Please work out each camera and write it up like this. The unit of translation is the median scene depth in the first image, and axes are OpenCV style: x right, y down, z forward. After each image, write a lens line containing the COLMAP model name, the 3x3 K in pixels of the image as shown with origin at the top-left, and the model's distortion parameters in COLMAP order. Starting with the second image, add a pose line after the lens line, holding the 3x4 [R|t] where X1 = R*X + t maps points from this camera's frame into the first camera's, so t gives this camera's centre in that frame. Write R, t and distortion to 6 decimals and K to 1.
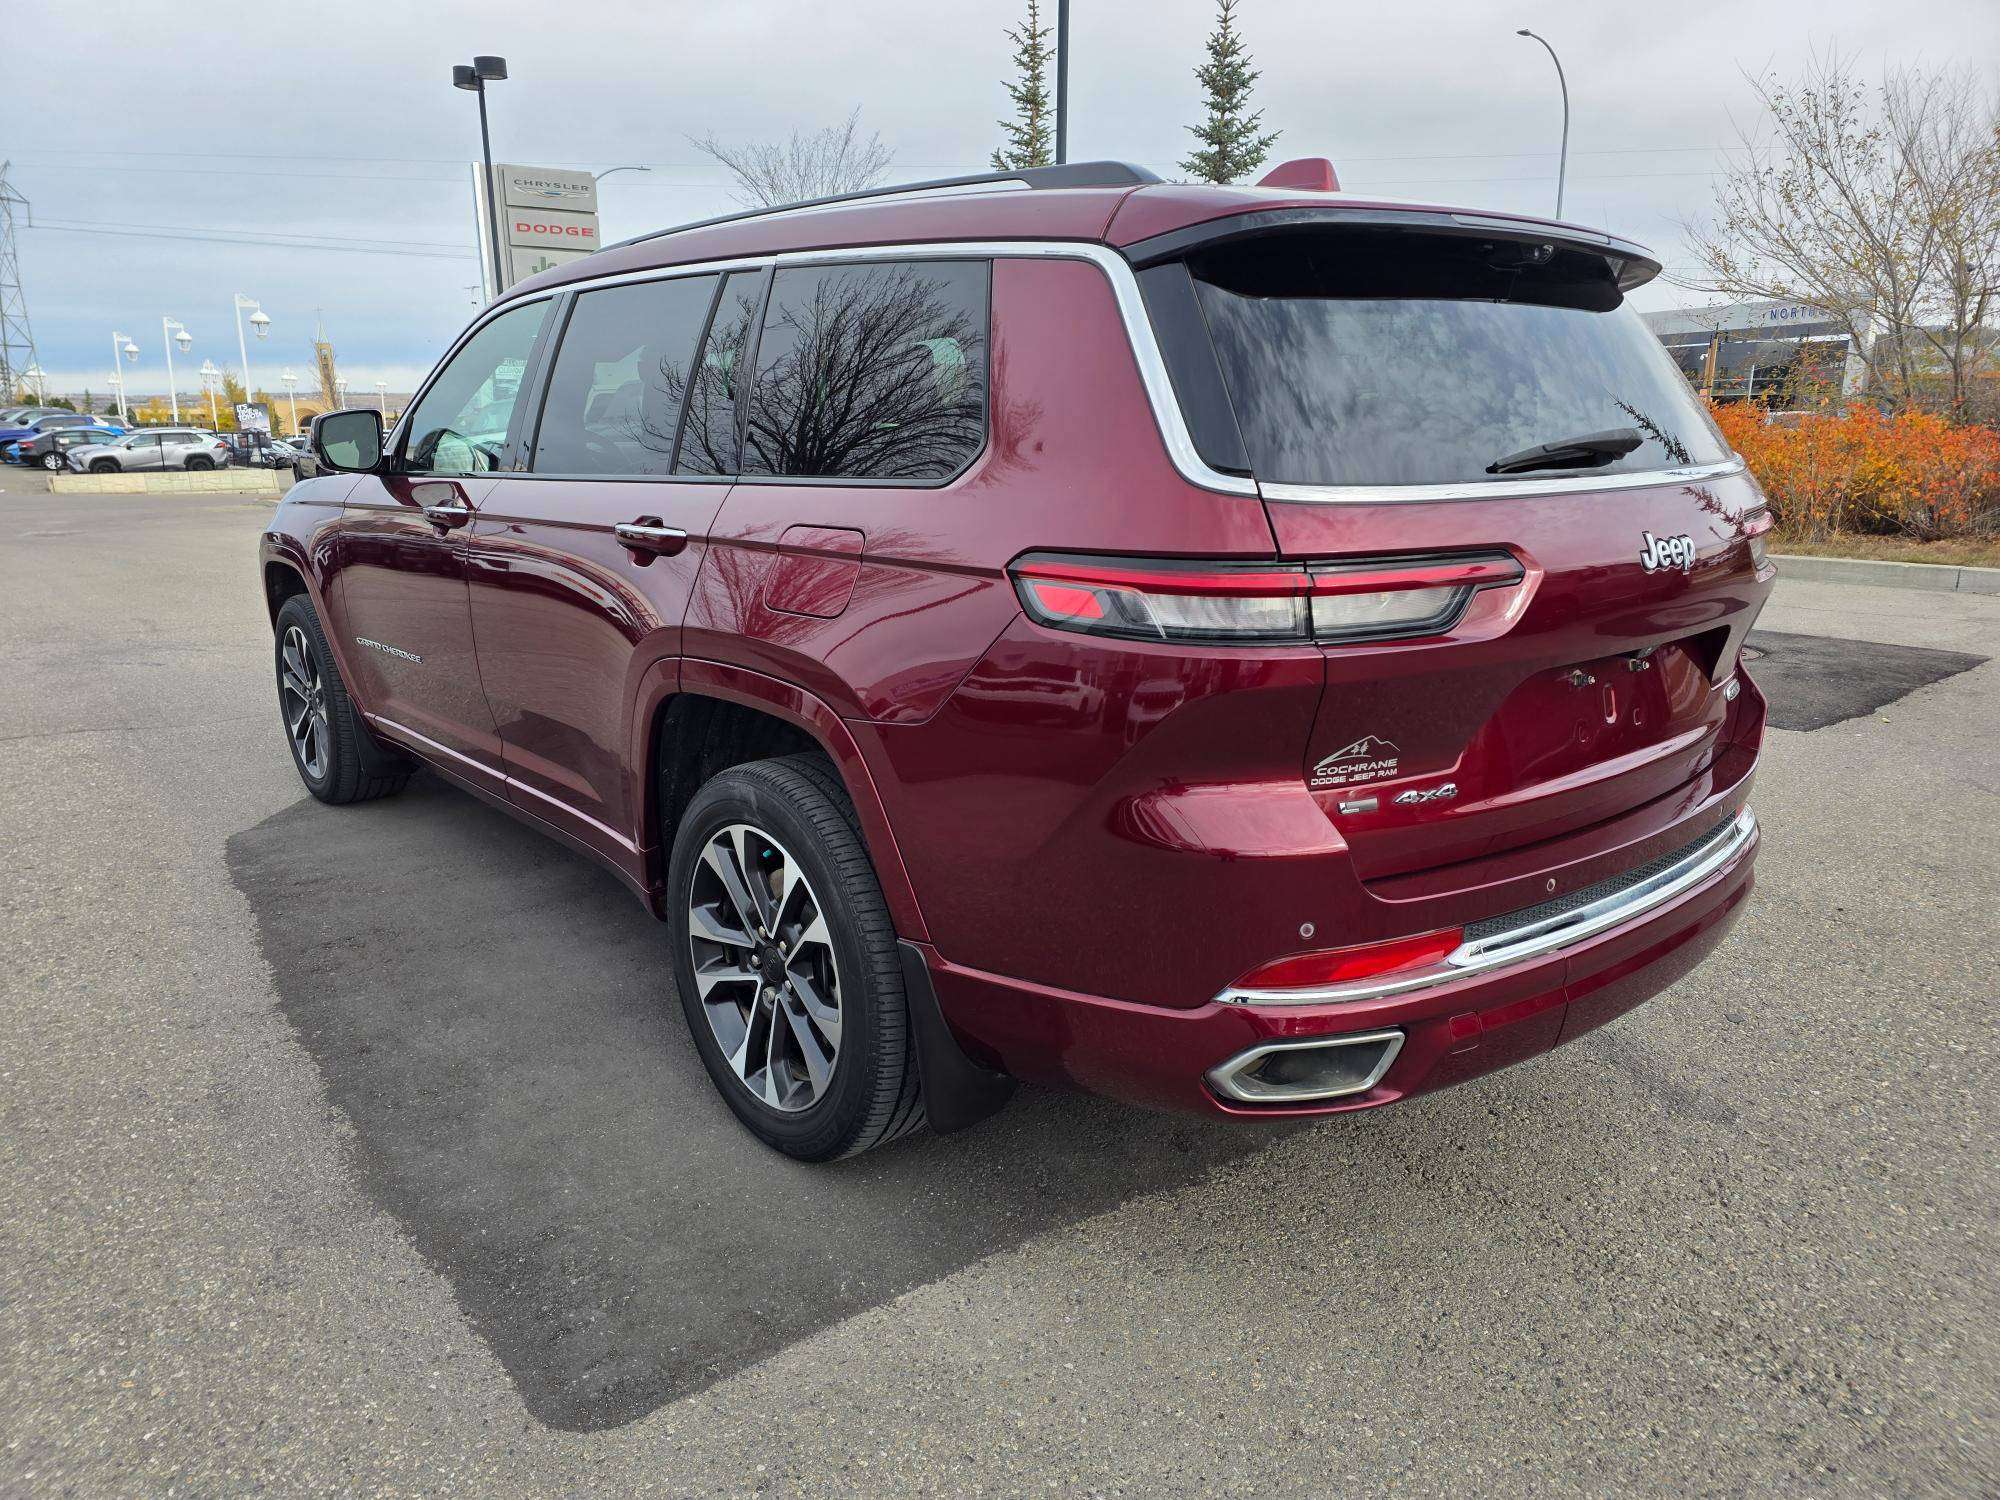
lens RADIAL K [[1309.6, 0, 994.0], [0, 1309.6, 746.1], [0, 0, 1]] dist [0.062588, -0.000461]
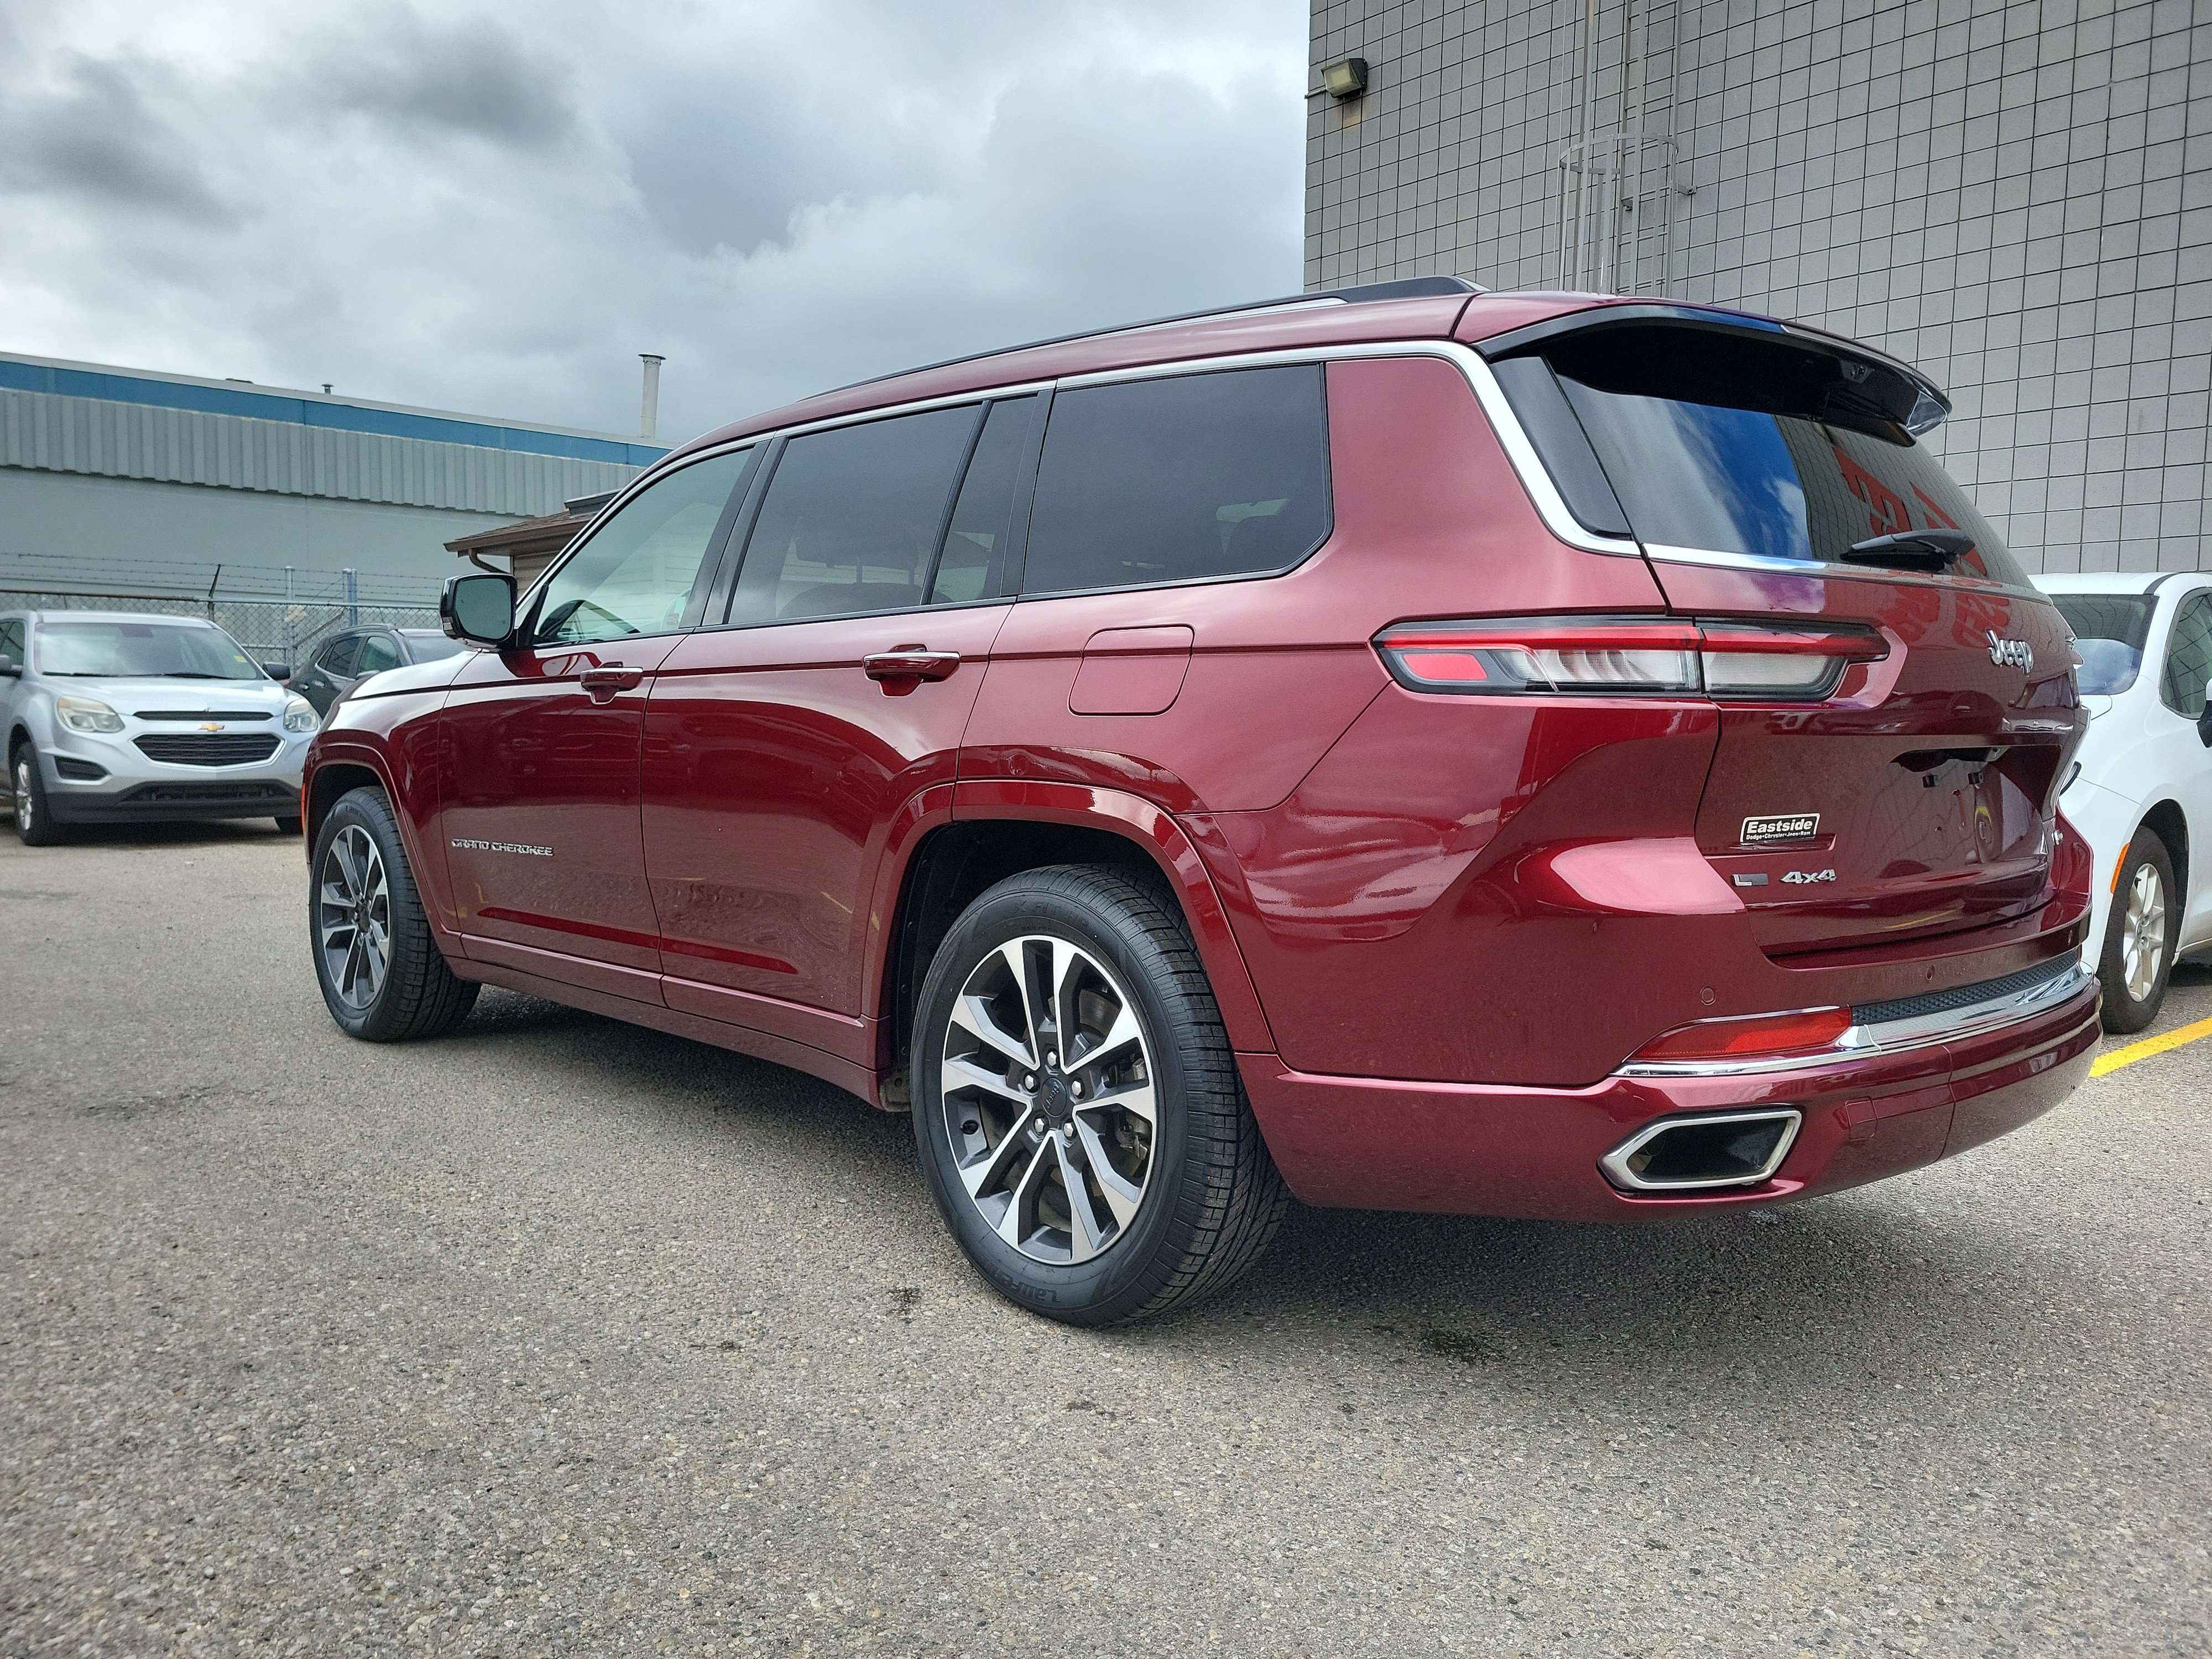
lens RADIAL K [[1618.3, 0, 1115.8], [0, 1618.3, 829.1], [0, 0, 1]] dist [0.088449, -0.080083]
pose [[0.998338, 0.014474, 0.055784, -0.247171], [-0.004909, 0.985787, -0.167930, 0.210038], [-0.057422, 0.167377, 0.984219, -0.168401]]
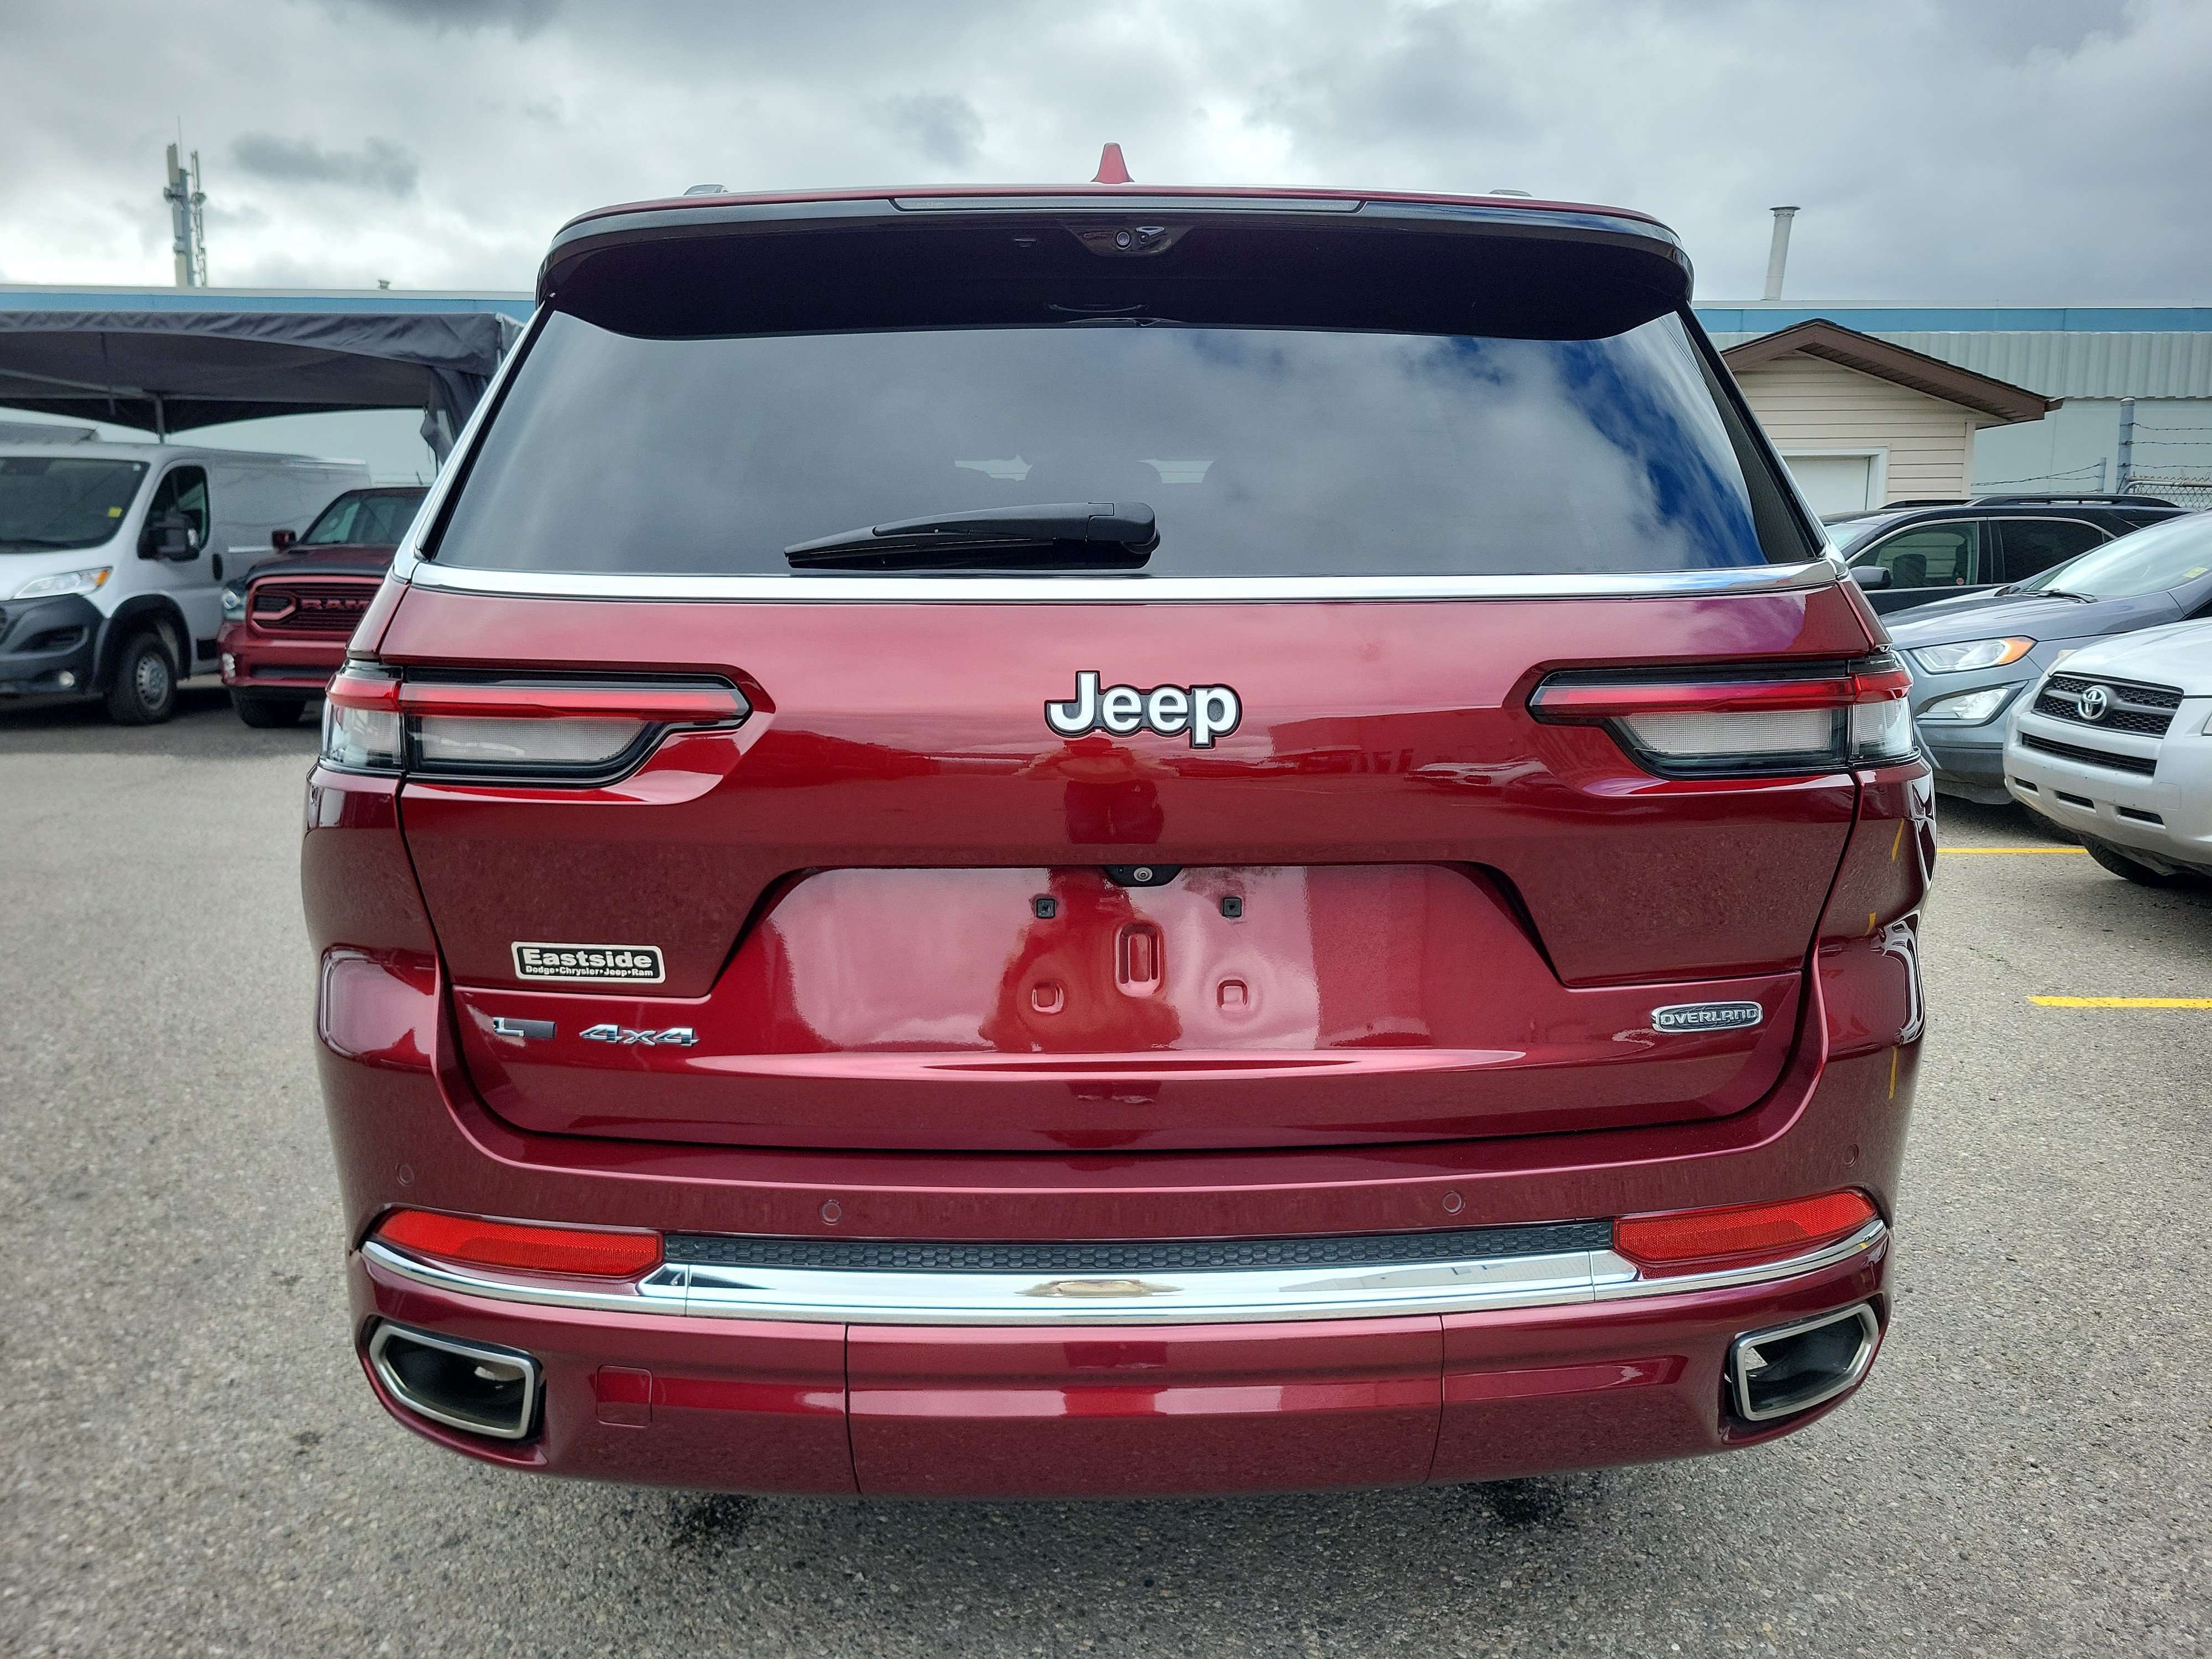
lens RADIAL K [[1618.3, 0, 1115.8], [0, 1618.3, 829.1], [0, 0, 1]] dist [0.088449, -0.080083]
pose [[0.785367, 0.102660, -0.610459, 1.011007], [-0.157093, 0.986923, -0.036134, -0.071633], [0.598766, 0.124278, 0.791223, 0.472586]]
